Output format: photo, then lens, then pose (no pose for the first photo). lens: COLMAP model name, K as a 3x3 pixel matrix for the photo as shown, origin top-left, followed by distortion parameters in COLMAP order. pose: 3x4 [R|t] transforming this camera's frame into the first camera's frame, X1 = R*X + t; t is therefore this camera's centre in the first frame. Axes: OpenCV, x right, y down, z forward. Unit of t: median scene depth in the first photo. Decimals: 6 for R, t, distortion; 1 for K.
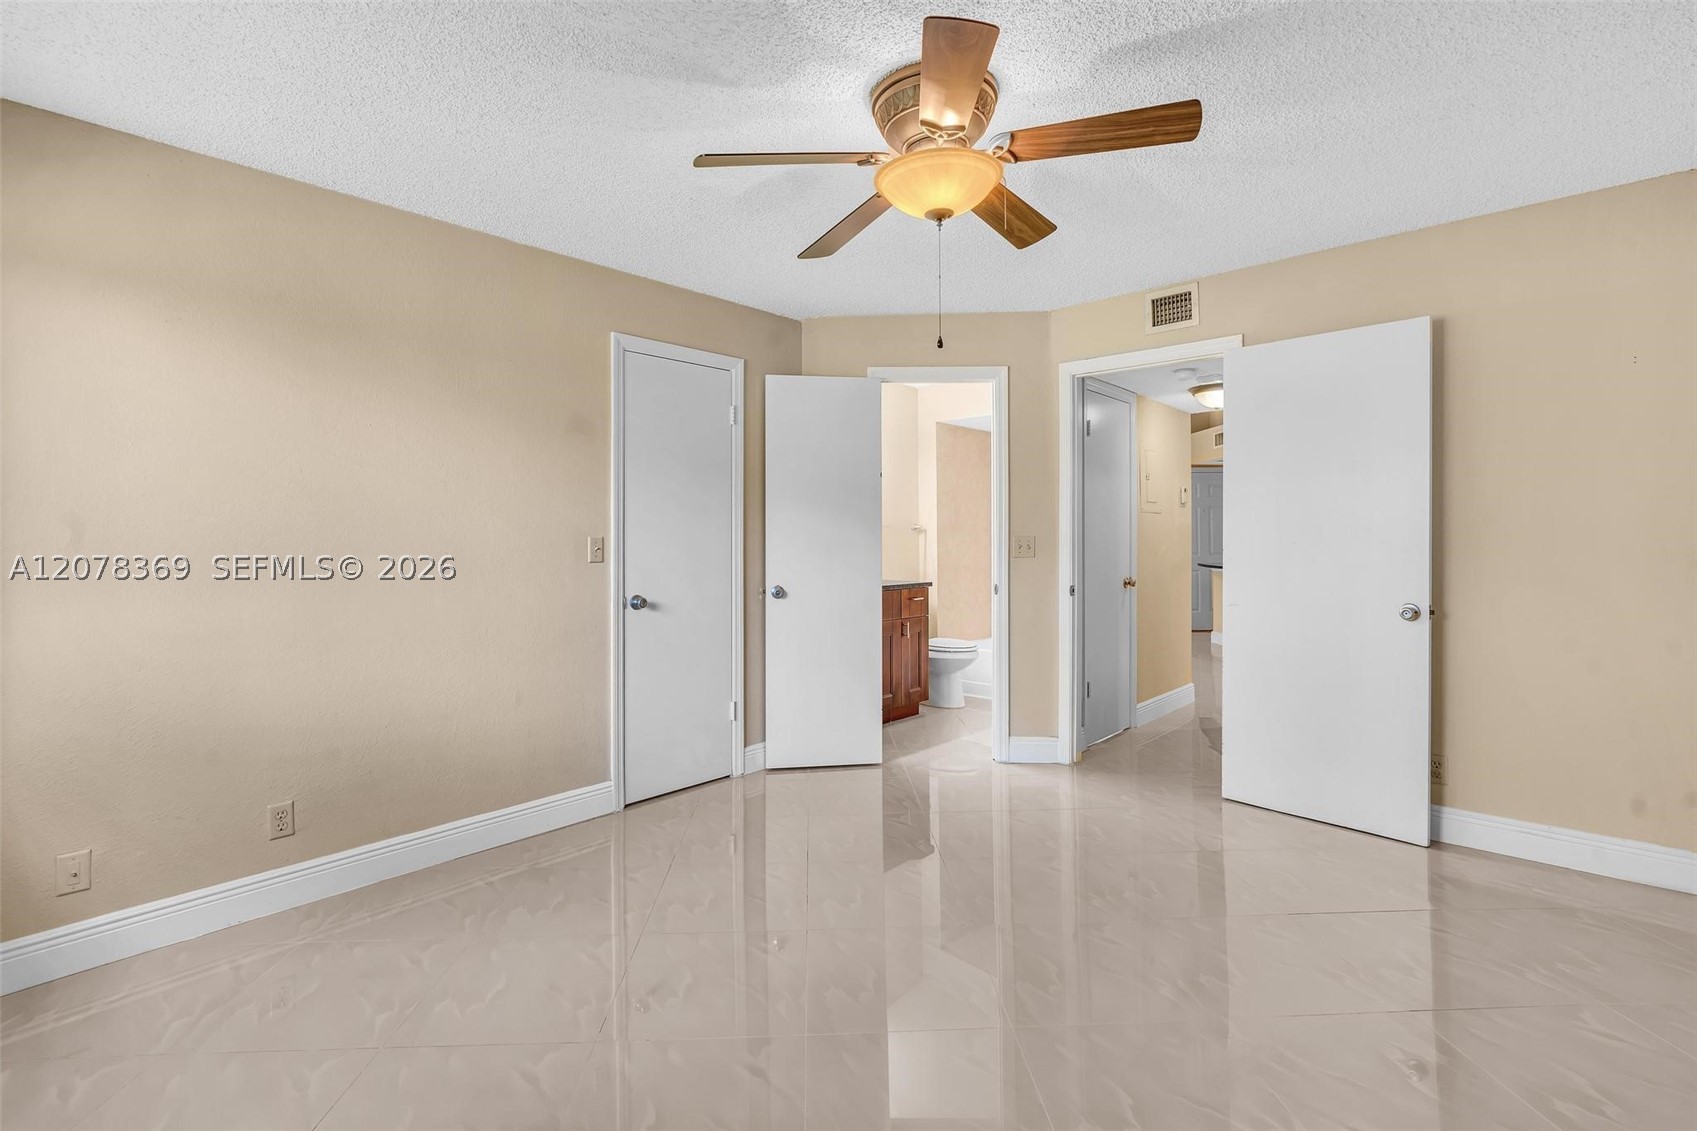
lens RADIAL K [[792.0, 0, 844.9], [0, 792.0, 546.4], [0, 0, 1]] dist [-0.001026, 0.000569]
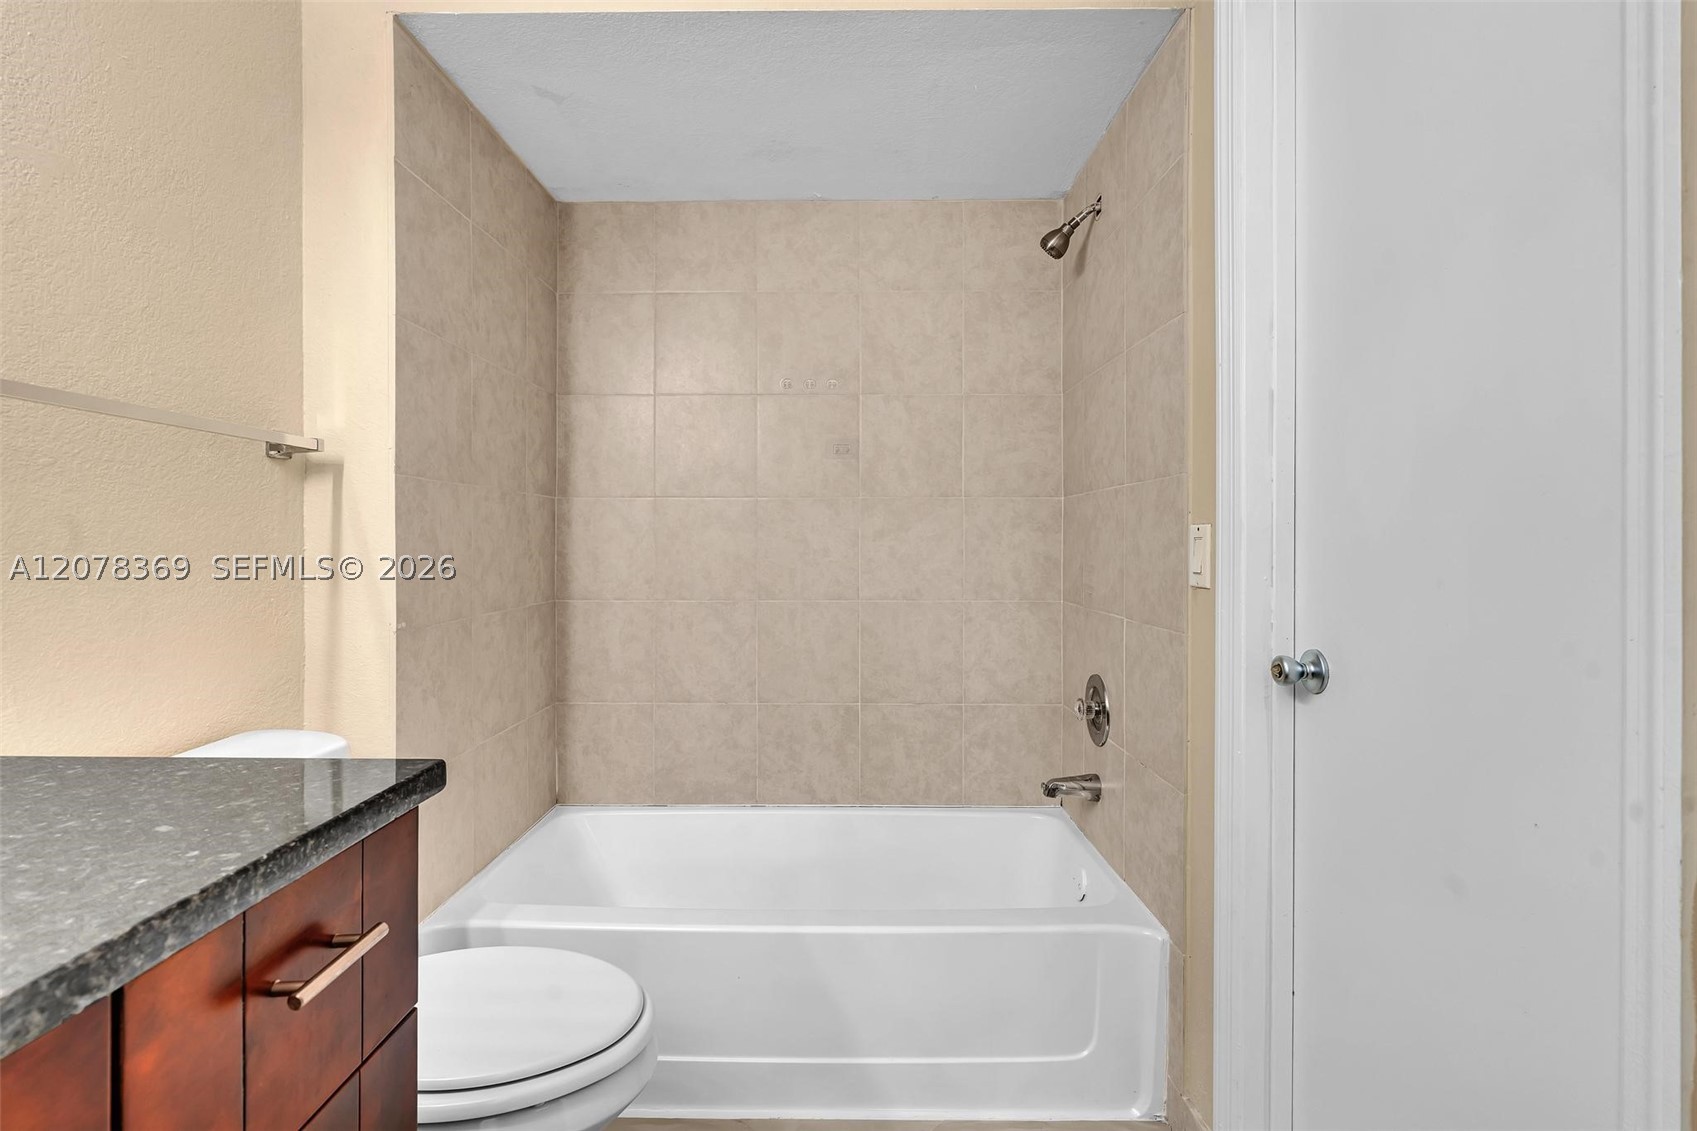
lens RADIAL K [[784.6, 0, 849.0], [0, 784.6, 553.4], [0, 0, 1]] dist [-0.005156, 0.000078]
pose [[0.750042, -0.004884, 0.661373, 0.062476], [0.005328, 0.999985, 0.001342, 0.006698], [-0.661369, 0.002518, 0.750056, 0.734572]]
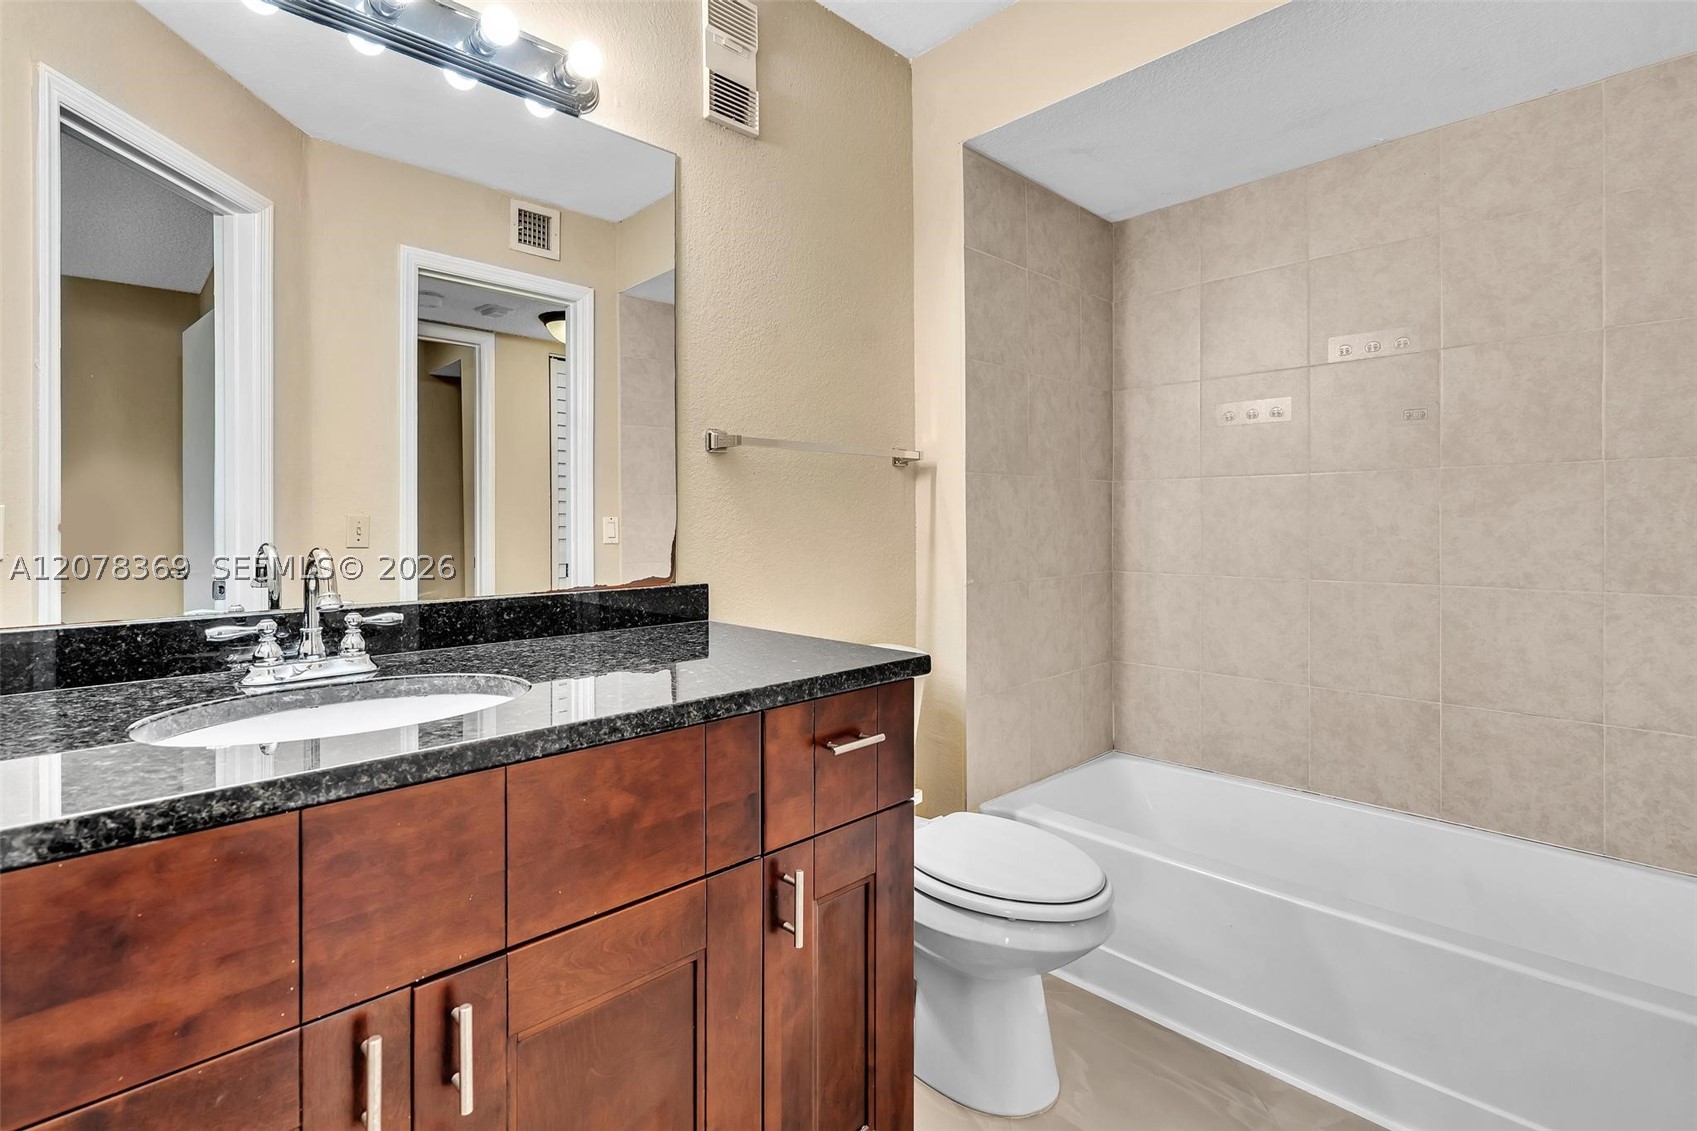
lens RADIAL K [[792.0, 0, 844.9], [0, 792.0, 546.4], [0, 0, 1]] dist [-0.001026, 0.000569]
pose [[0.997918, 0.001039, -0.064484, 0.087347], [0.000144, 0.999832, 0.018343, 0.007375], [0.064492, -0.018314, 0.997750, 0.665404]]
